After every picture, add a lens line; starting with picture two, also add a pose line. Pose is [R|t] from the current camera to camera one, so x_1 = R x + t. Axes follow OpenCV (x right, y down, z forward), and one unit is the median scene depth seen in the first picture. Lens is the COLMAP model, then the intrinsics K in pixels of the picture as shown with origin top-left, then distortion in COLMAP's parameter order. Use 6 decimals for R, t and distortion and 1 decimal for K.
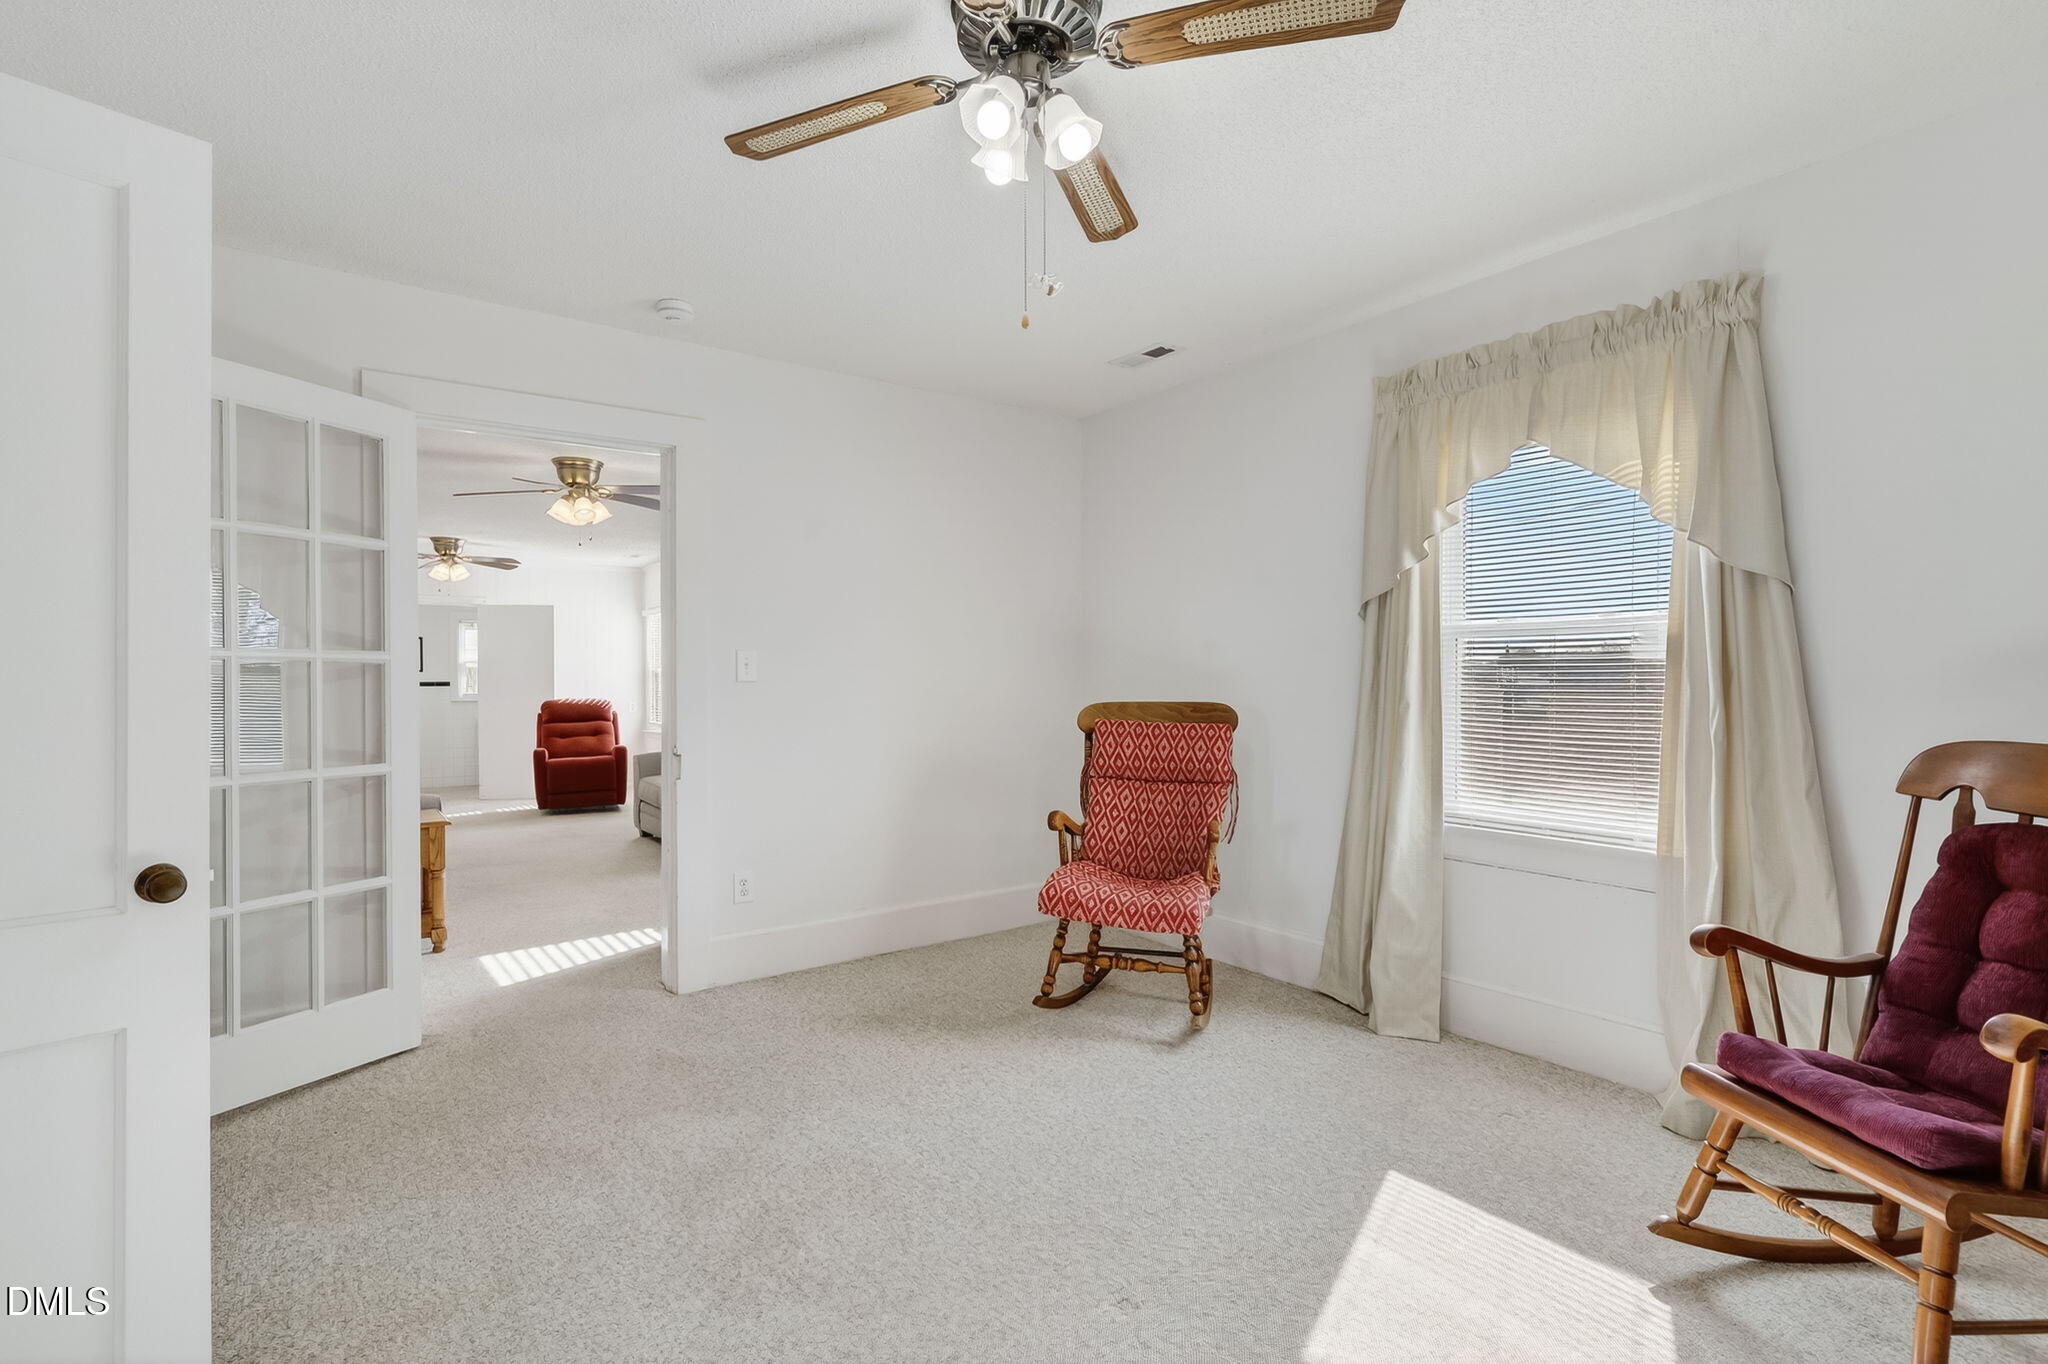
lens RADIAL K [[995.4, 0, 1029.2], [0, 995.4, 690.5], [0, 0, 1]] dist [0.015587, -0.004028]
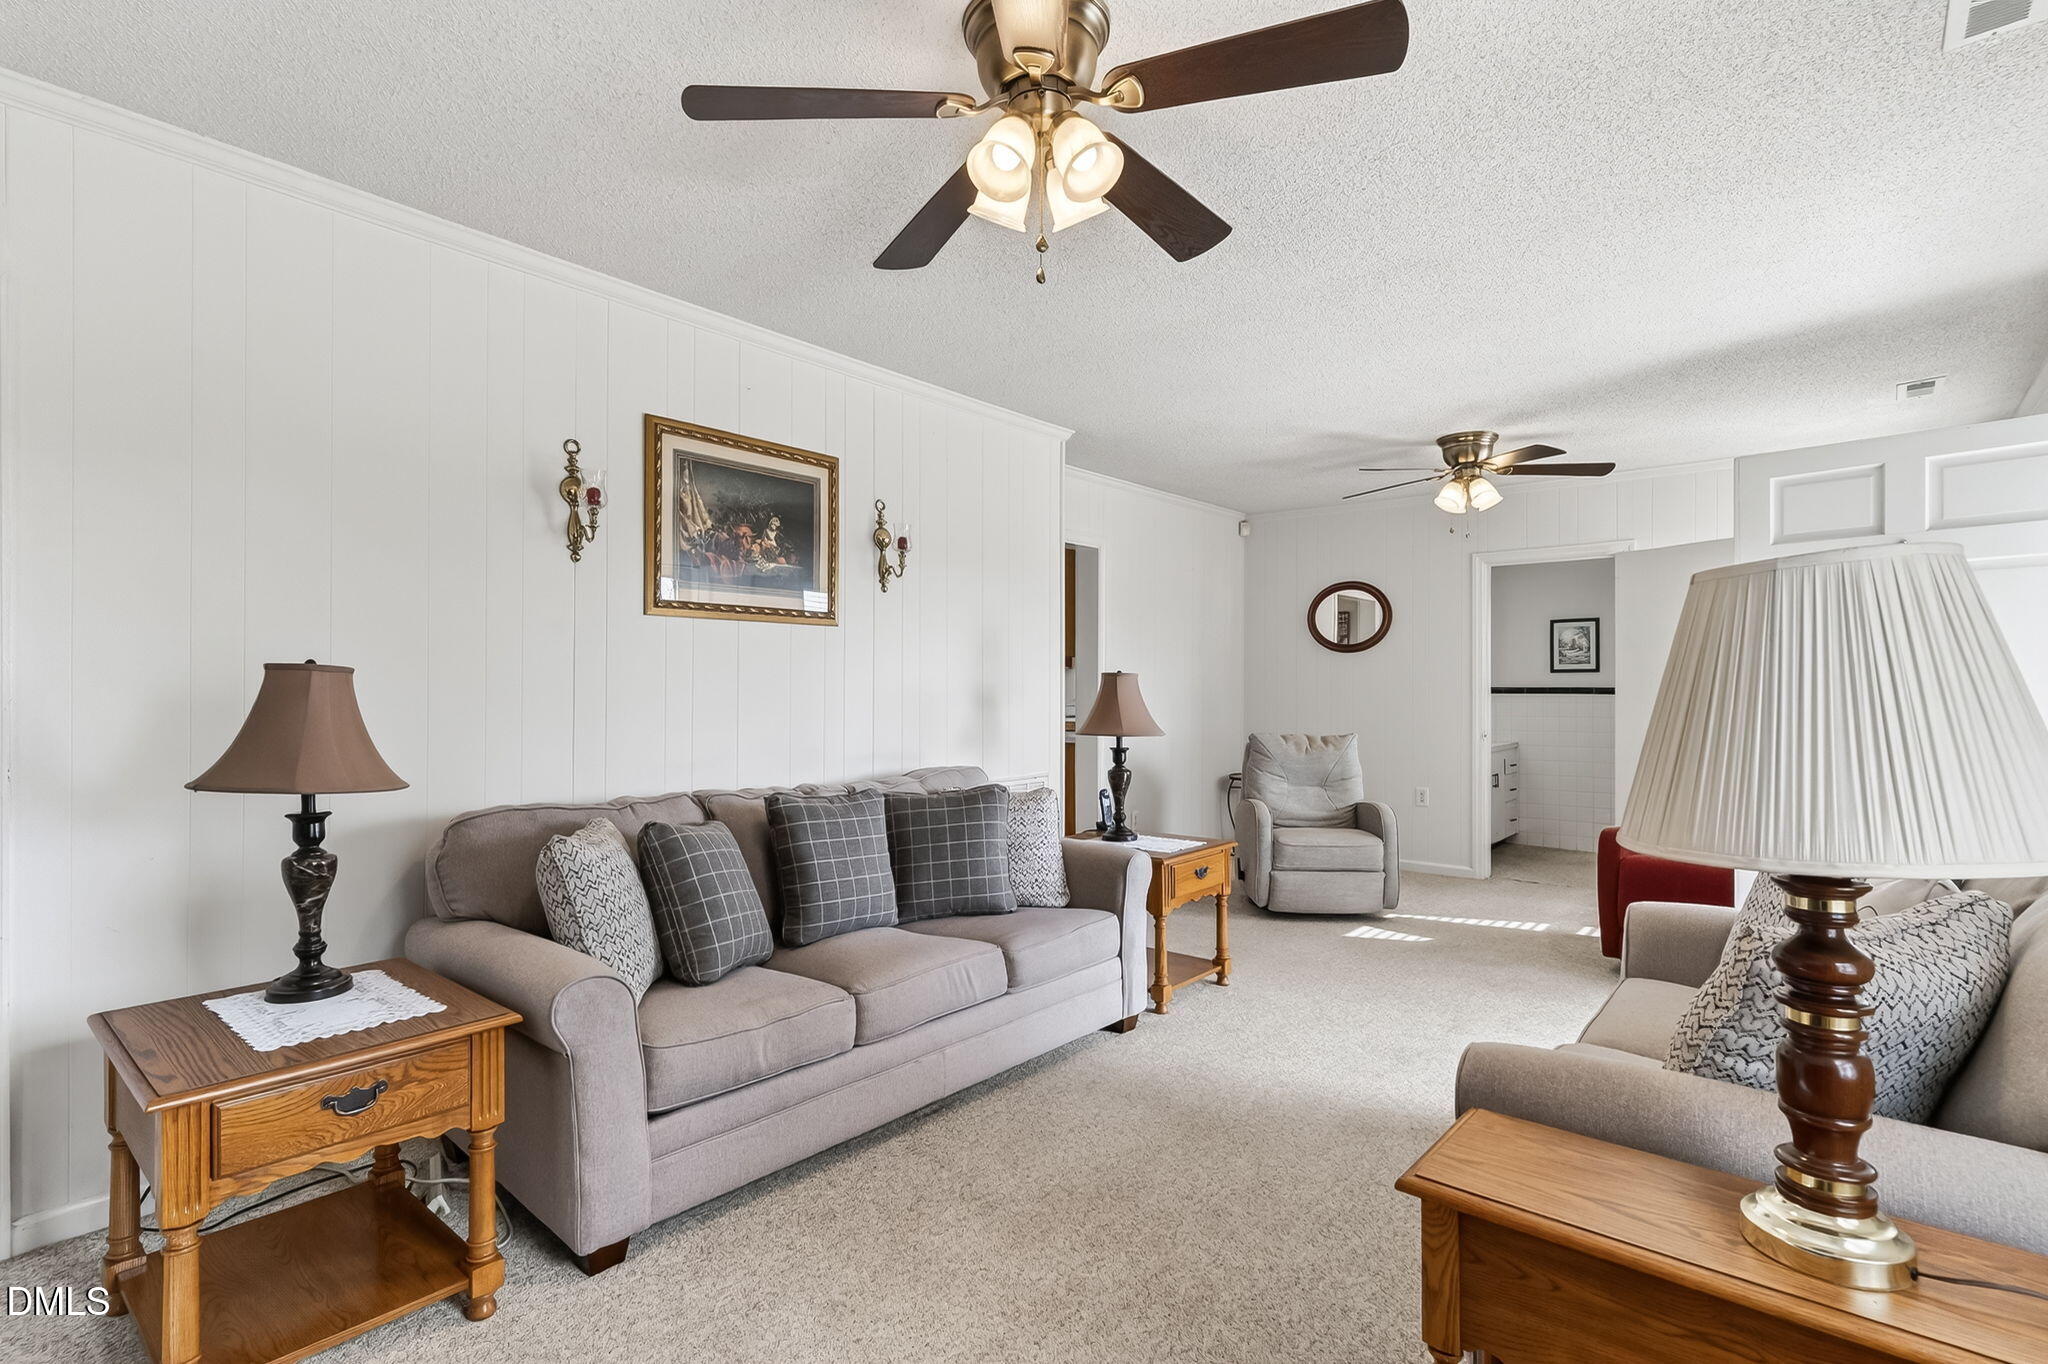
lens RADIAL K [[995.4, 0, 1016.3], [0, 995.4, 688.2], [0, 0, 1]] dist [0.015587, -0.004028]
pose [[0.228662, 0.009852, -0.973456, -0.082124], [-0.010071, 0.999919, 0.007754, -0.010748], [0.973454, 0.008031, 0.228743, 0.591883]]
